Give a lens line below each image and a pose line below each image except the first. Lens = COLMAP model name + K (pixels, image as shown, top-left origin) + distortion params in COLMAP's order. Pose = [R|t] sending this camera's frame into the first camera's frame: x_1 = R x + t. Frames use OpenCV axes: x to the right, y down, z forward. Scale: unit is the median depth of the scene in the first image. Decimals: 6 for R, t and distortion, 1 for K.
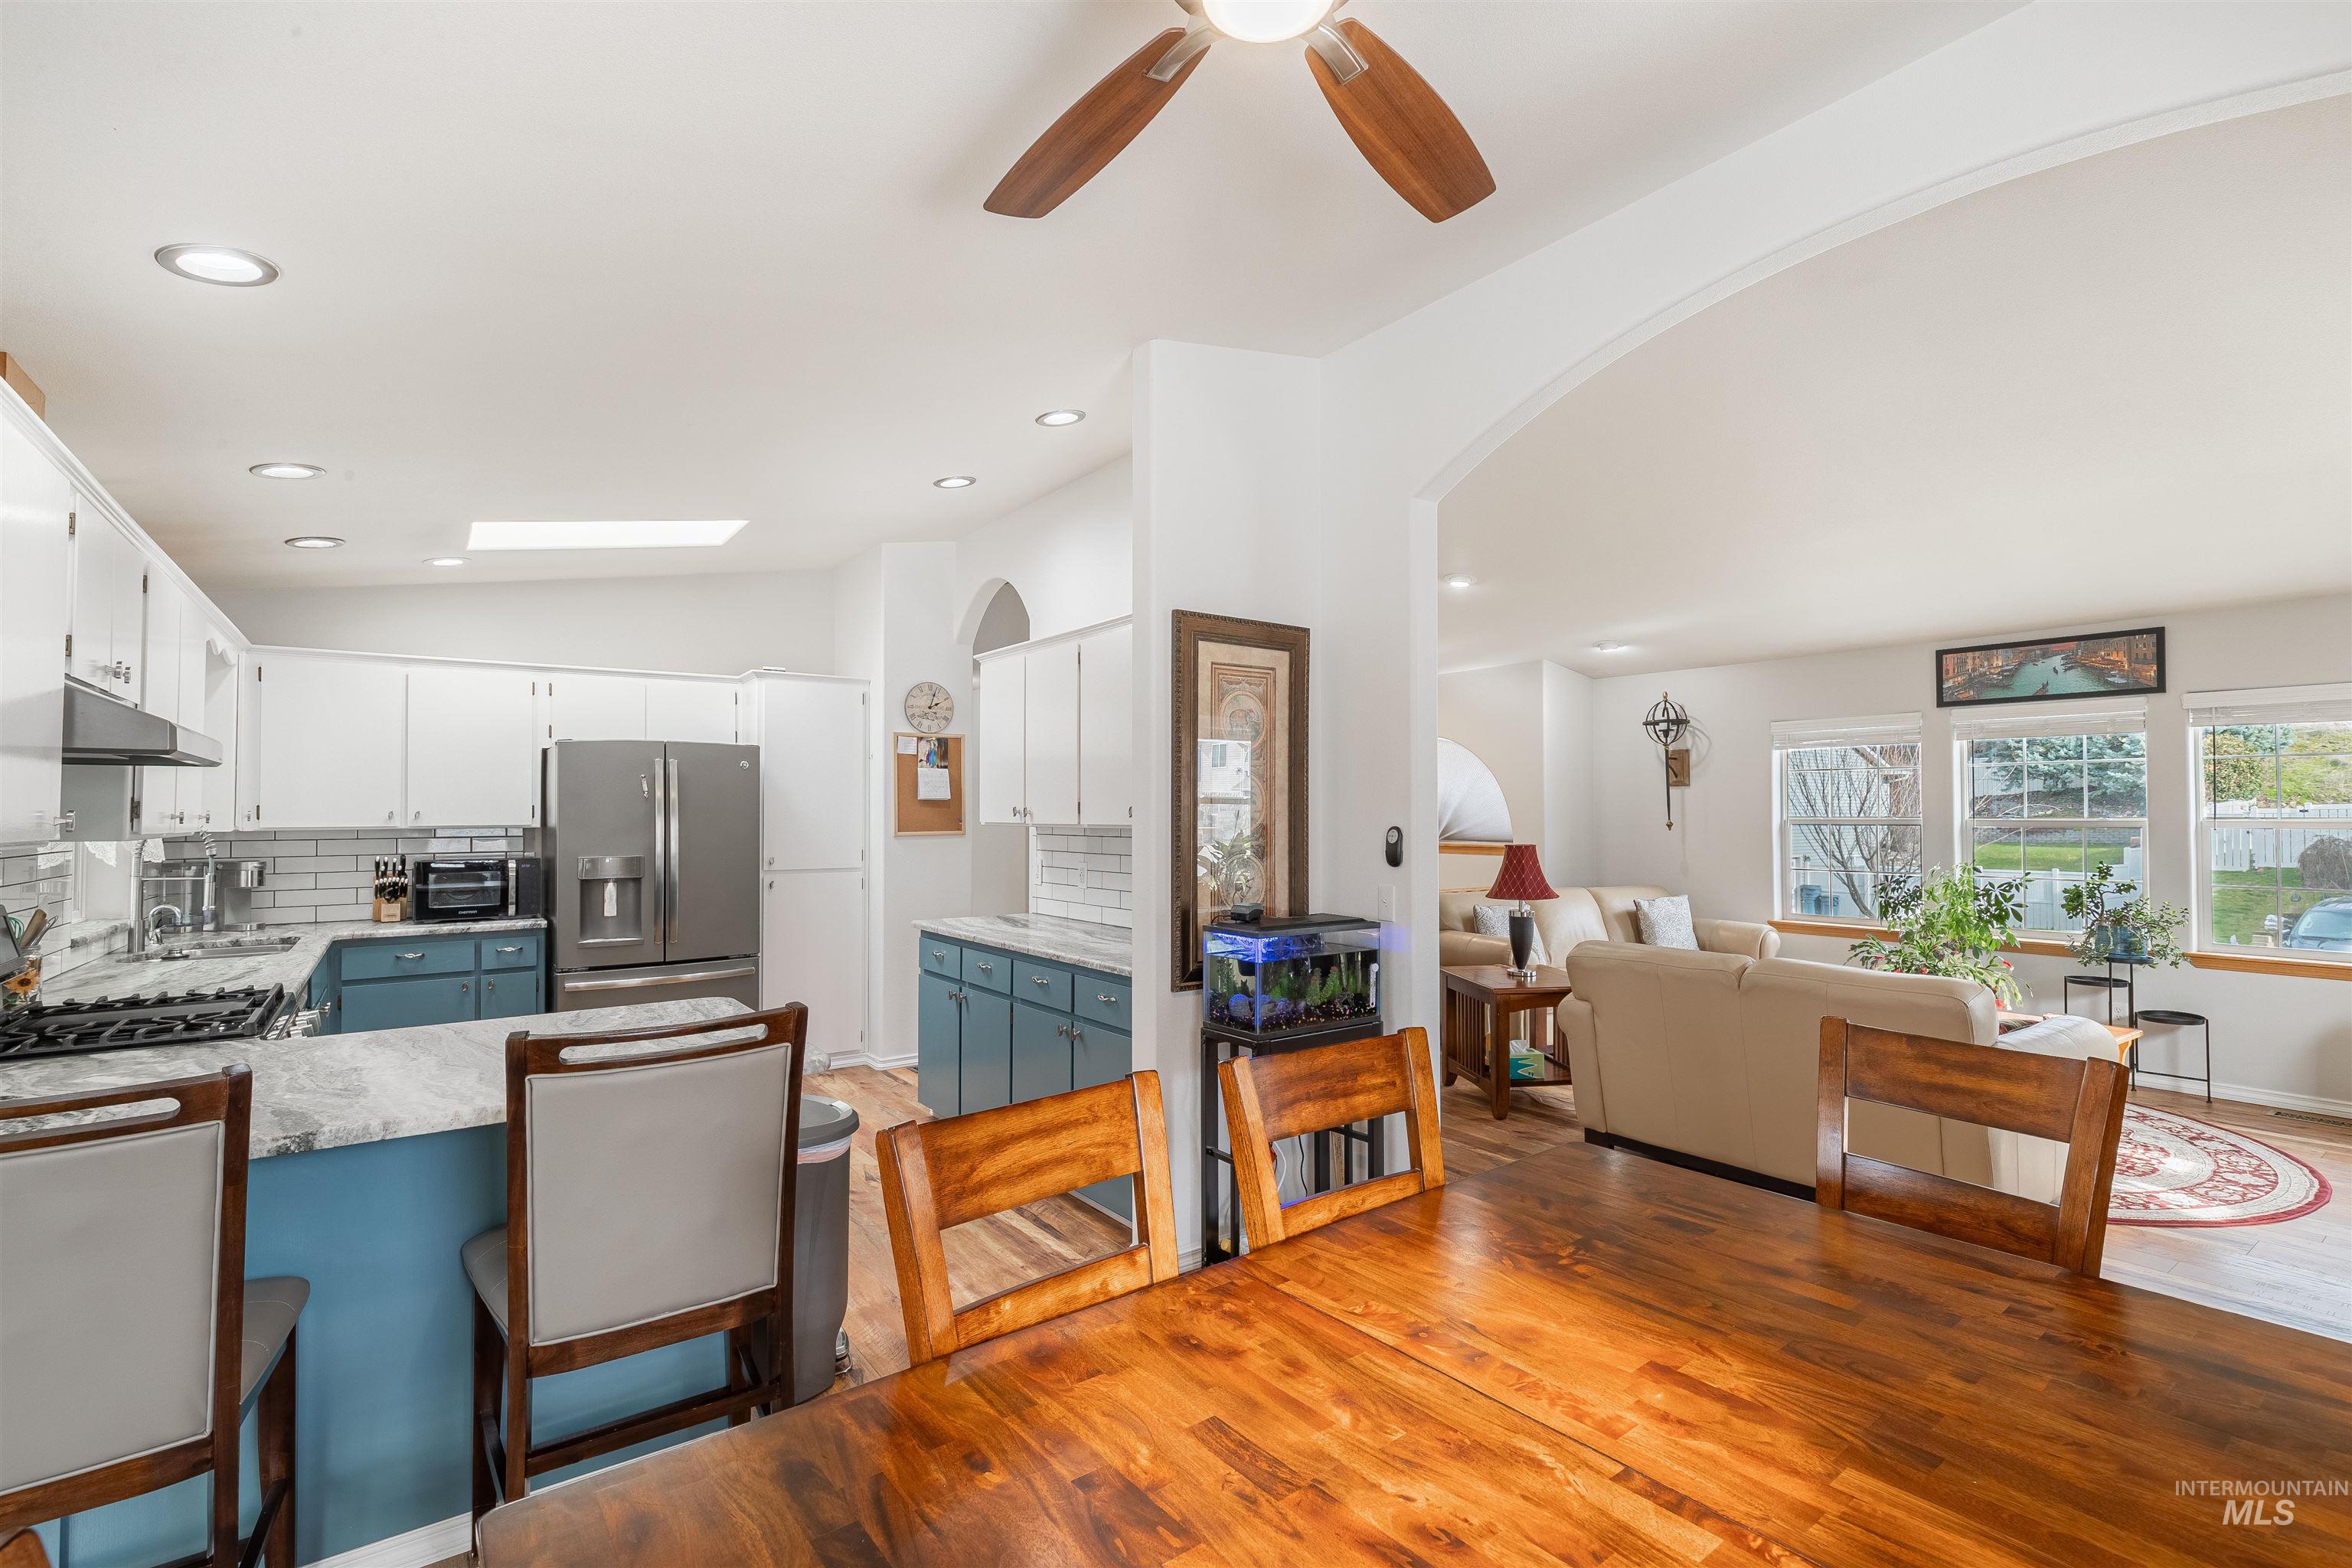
lens RADIAL K [[1072.7, 0, 1183.0], [0, 1072.7, 788.8], [0, 0, 1]] dist [-0.002946, 0.000800]
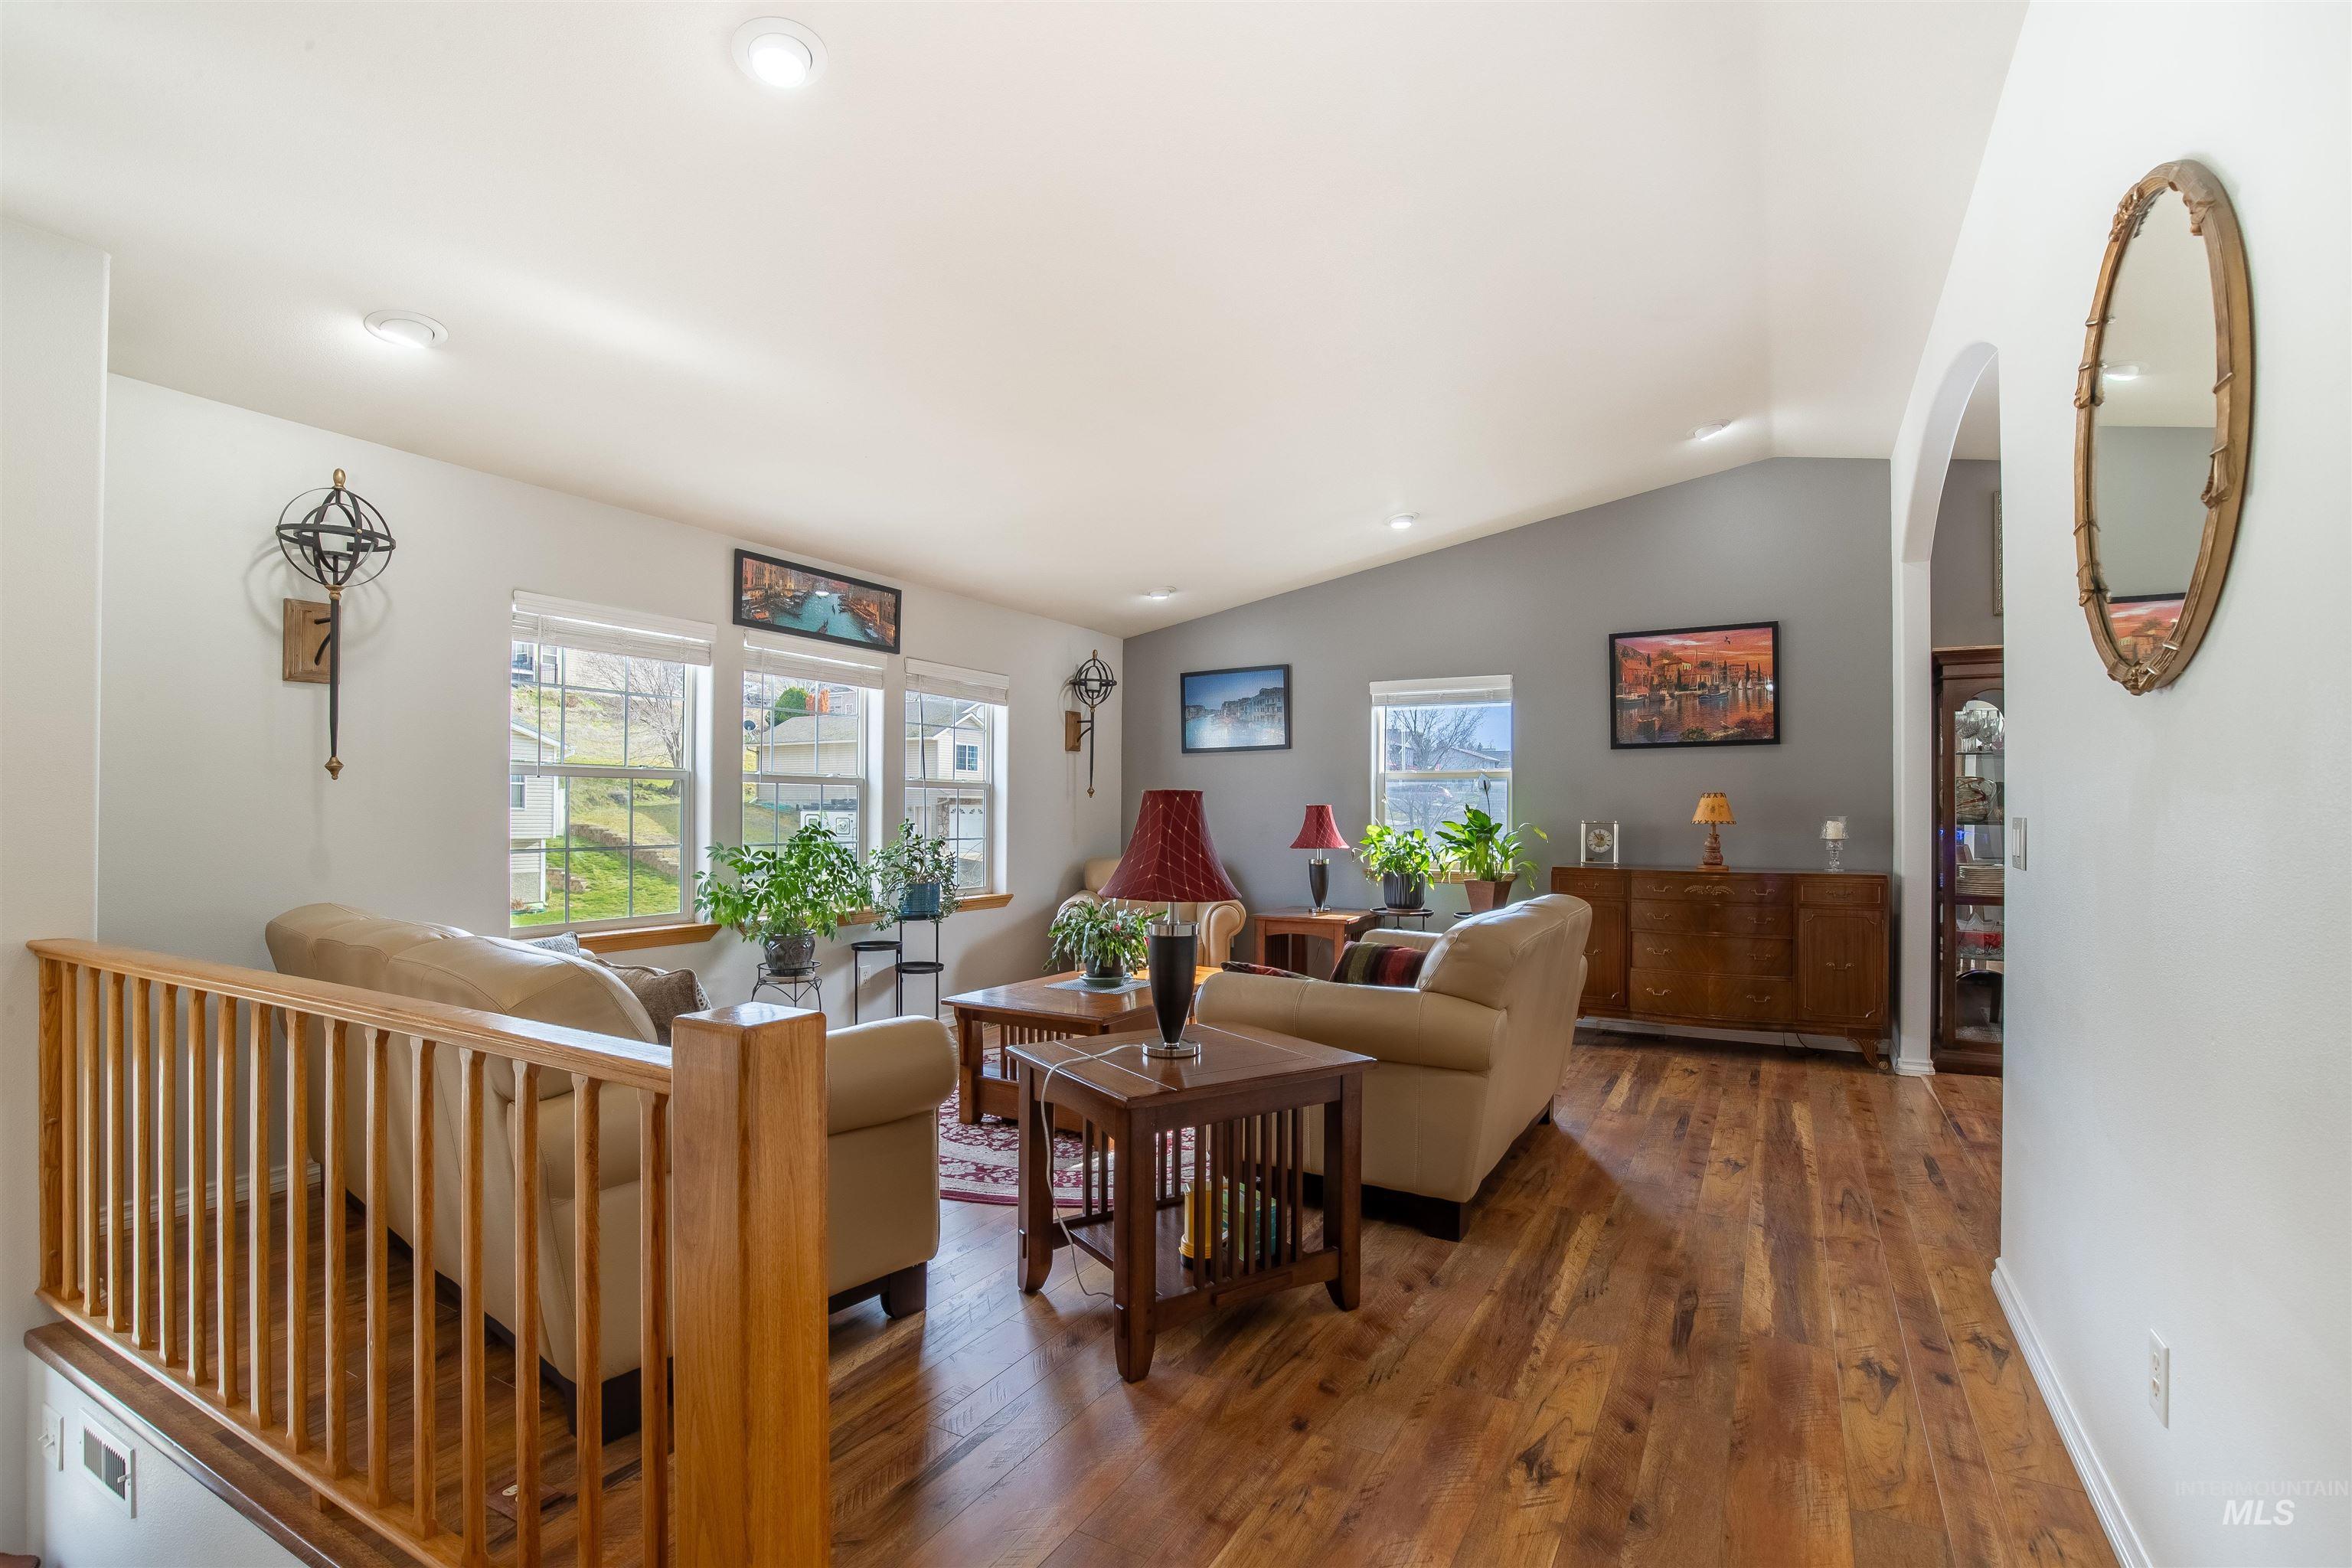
lens RADIAL K [[1096.6, 0, 1176.1], [0, 1096.6, 810.9], [0, 0, 1]] dist [-0.000637, 0.000142]
pose [[-0.428392, 0.002619, 0.903589, -0.144809], [-0.022916, 0.999643, -0.013762, 0.069460], [-0.903302, -0.026602, -0.428179, 1.230717]]
